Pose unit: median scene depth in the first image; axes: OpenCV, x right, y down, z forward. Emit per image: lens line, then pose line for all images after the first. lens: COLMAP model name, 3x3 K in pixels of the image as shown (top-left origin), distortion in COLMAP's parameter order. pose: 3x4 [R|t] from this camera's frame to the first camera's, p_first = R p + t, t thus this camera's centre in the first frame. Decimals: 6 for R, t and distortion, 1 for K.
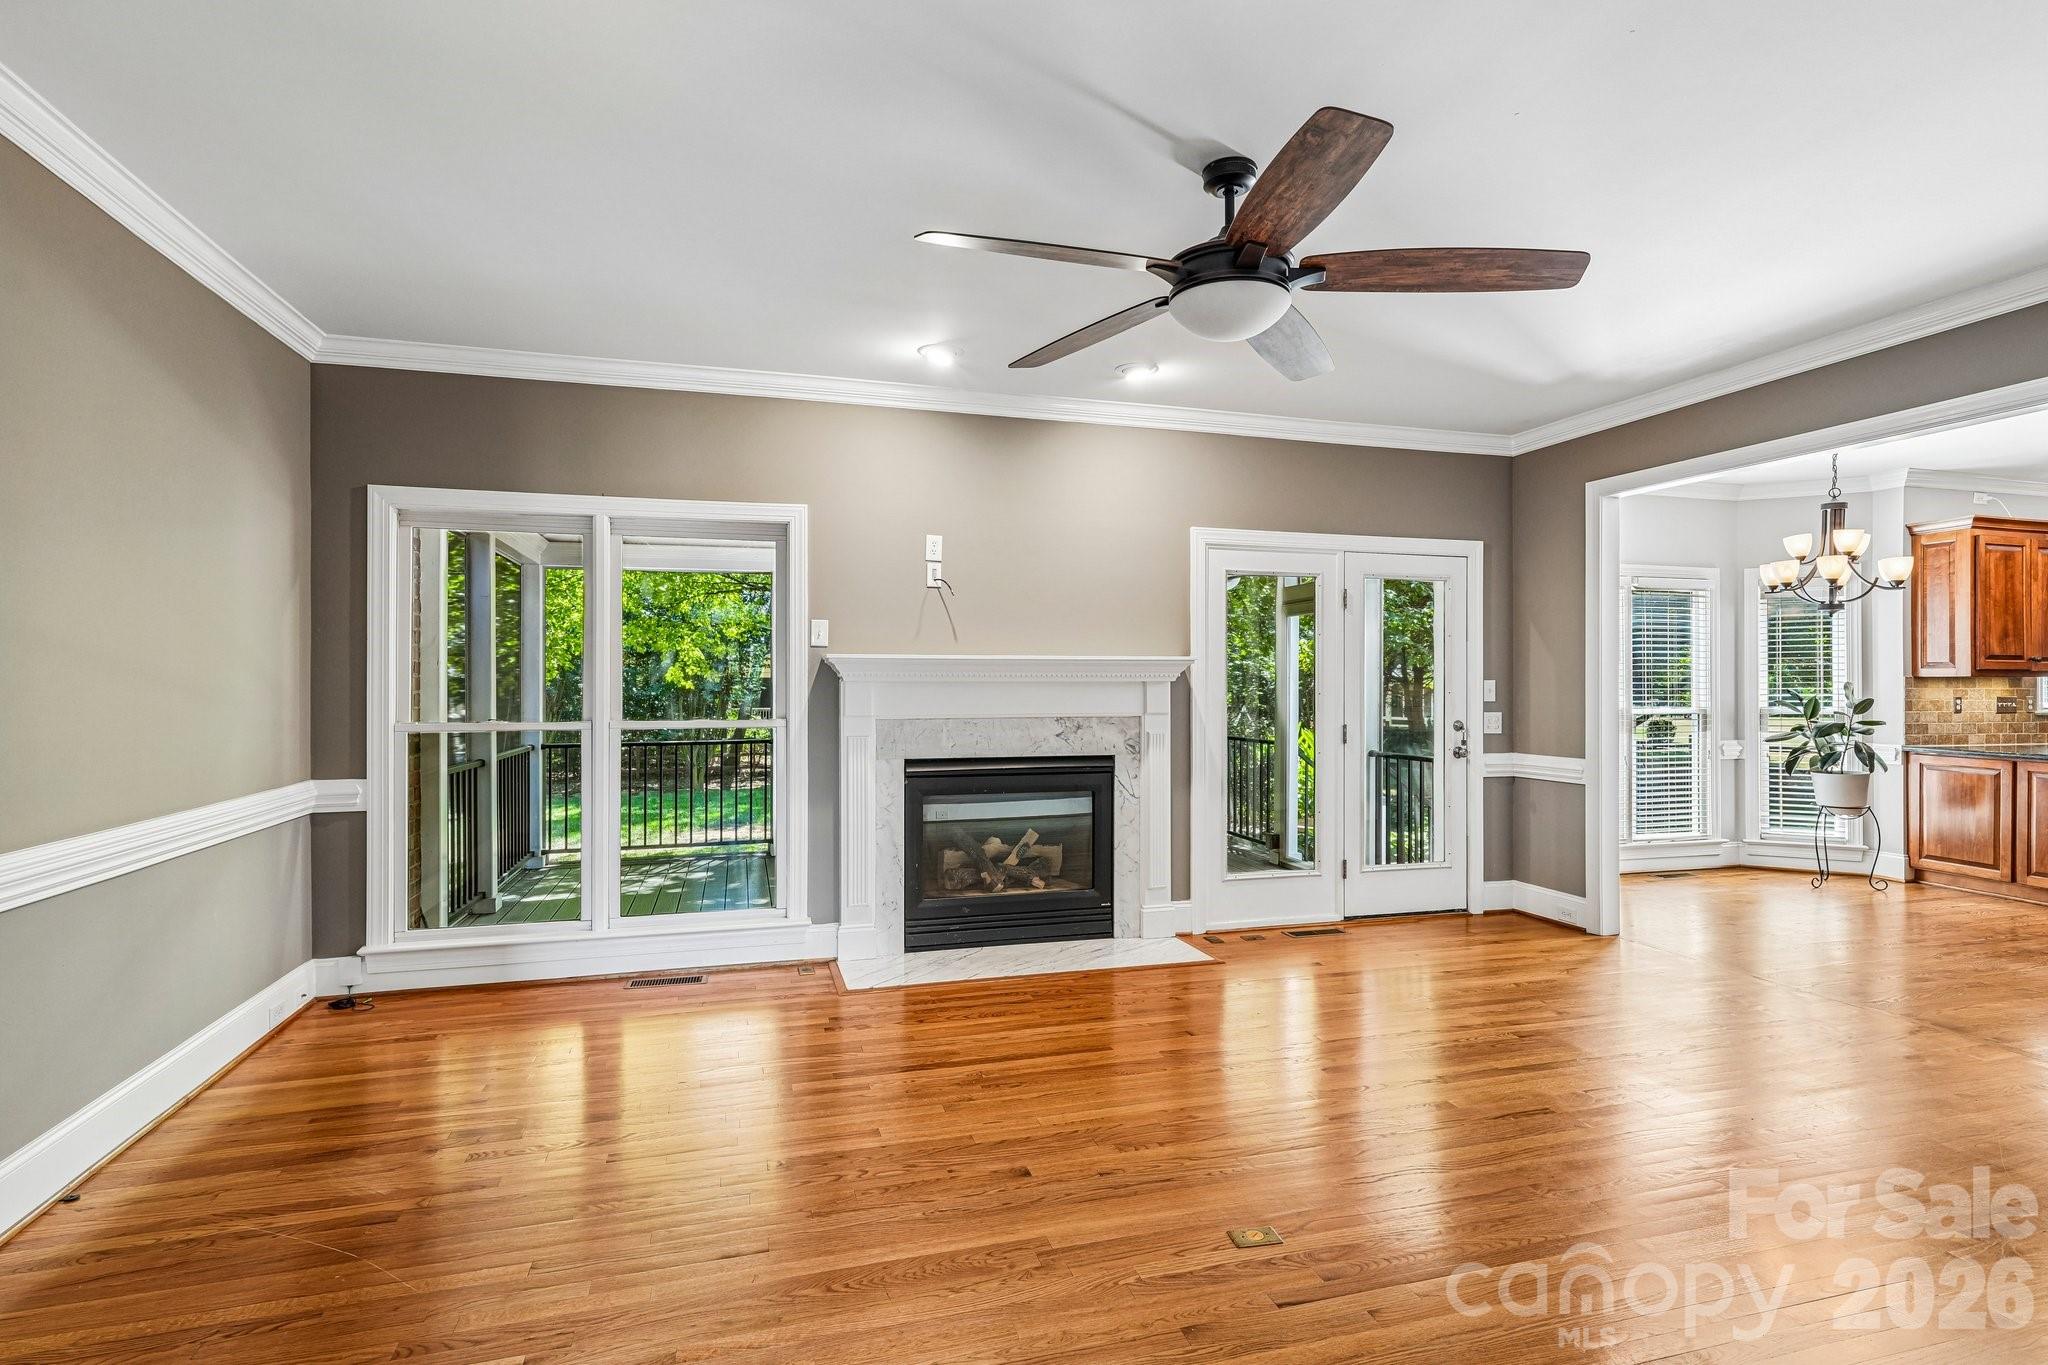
lens RADIAL K [[1007.2, 0, 1013.0], [0, 1007.2, 682.9], [0, 0, 1]] dist [0.000035, 0.000197]
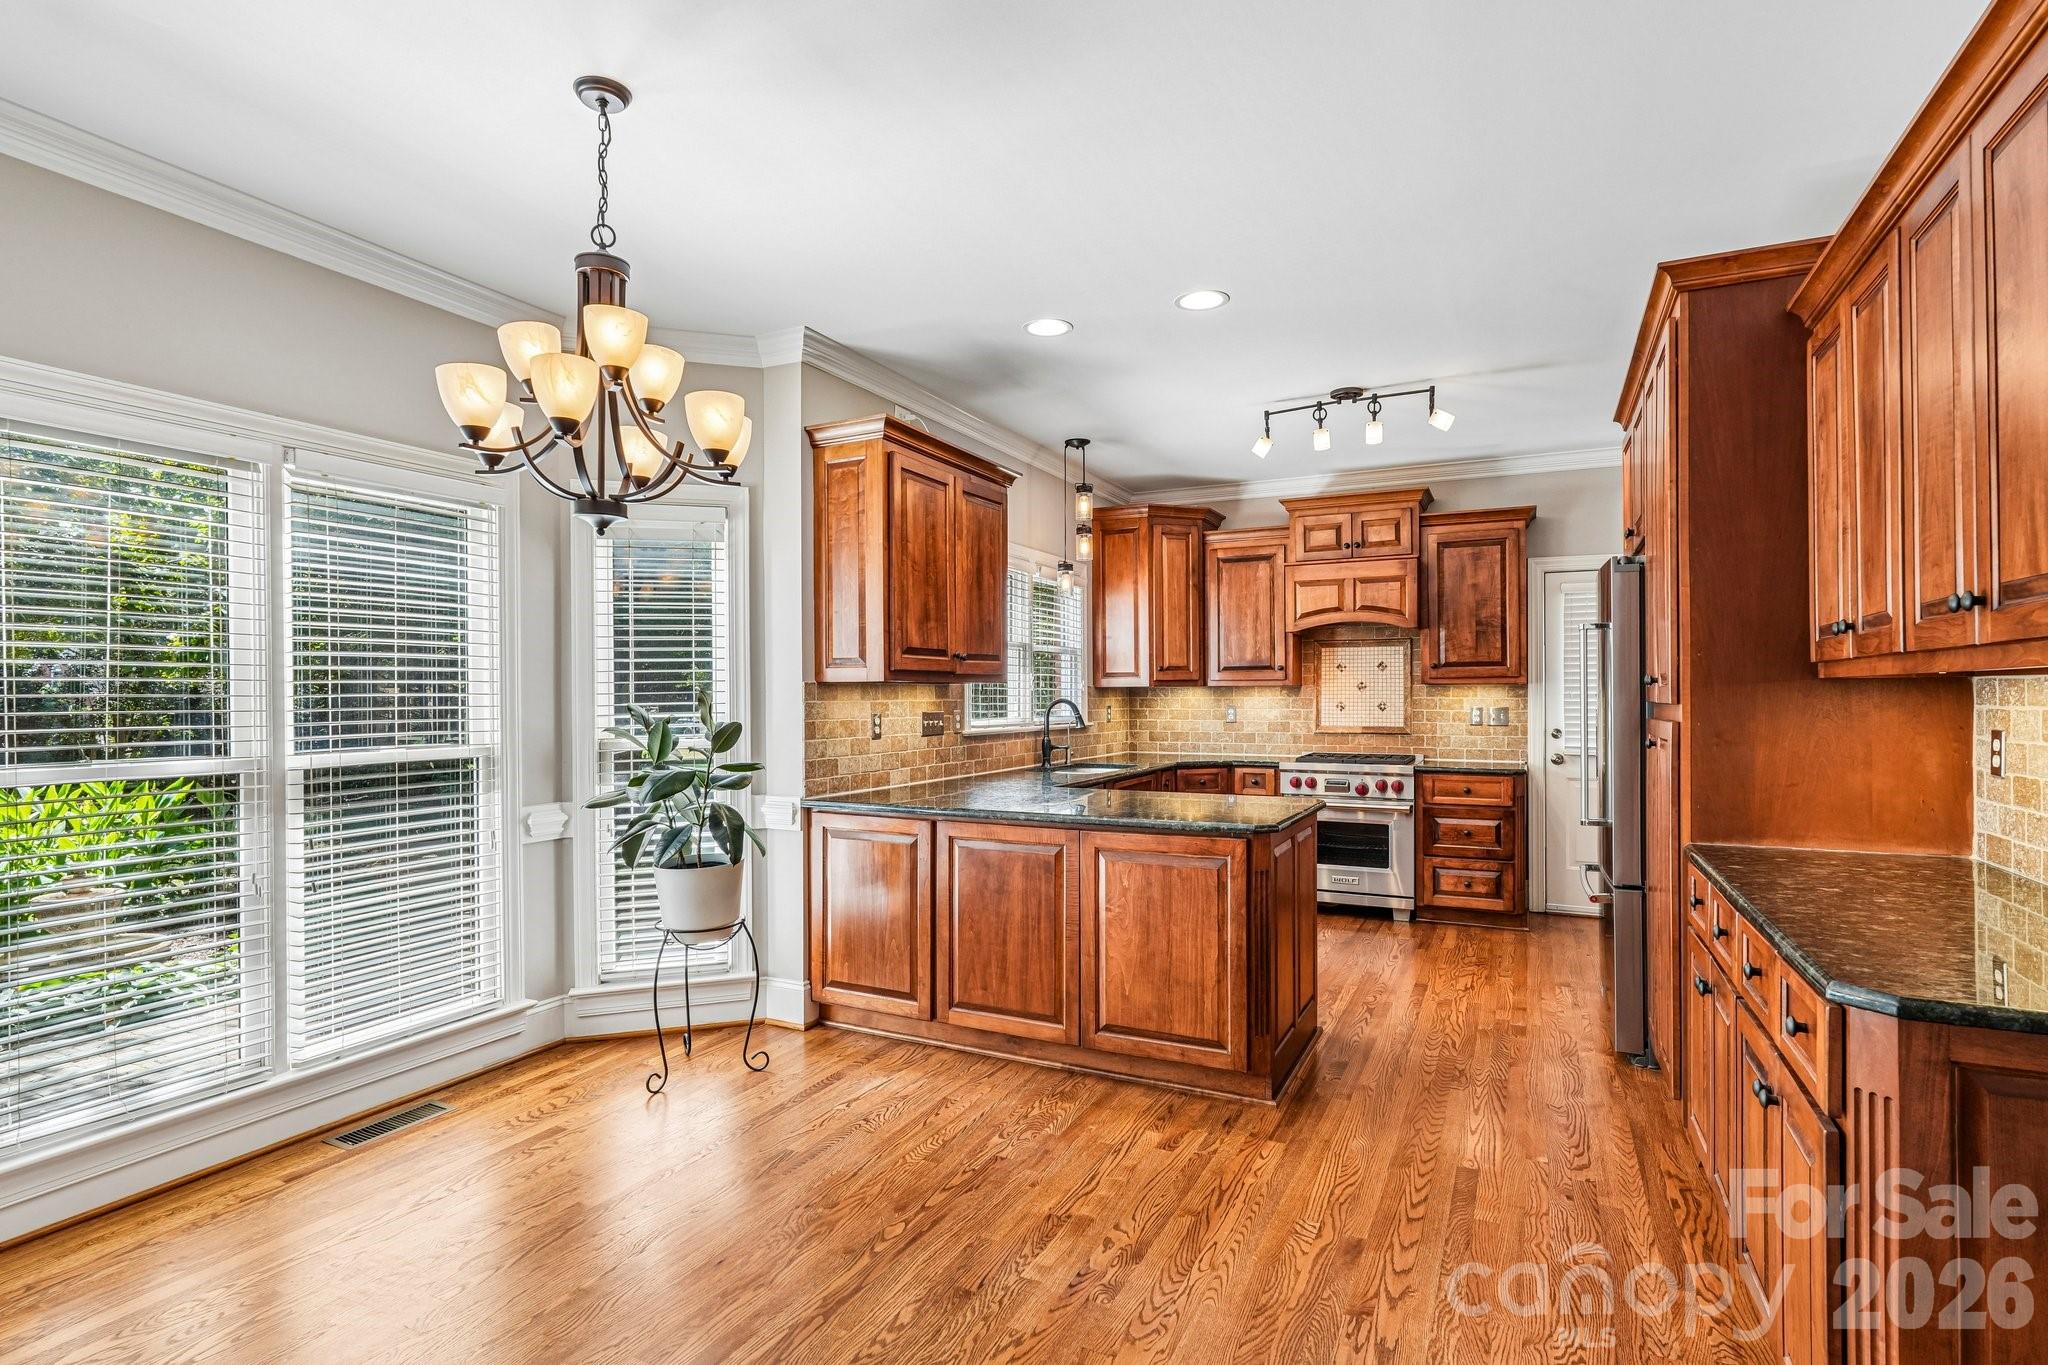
lens RADIAL K [[1014.1, 0, 1024.0], [0, 1014.1, 682.5], [0, 0, 1]] dist [0.001440, 0.000142]
pose [[0.669978, 0.002897, 0.742375, 0.542548], [0.005157, 0.999950, -0.008556, -0.000084], [-0.742363, 0.009560, 0.669930, 0.516808]]
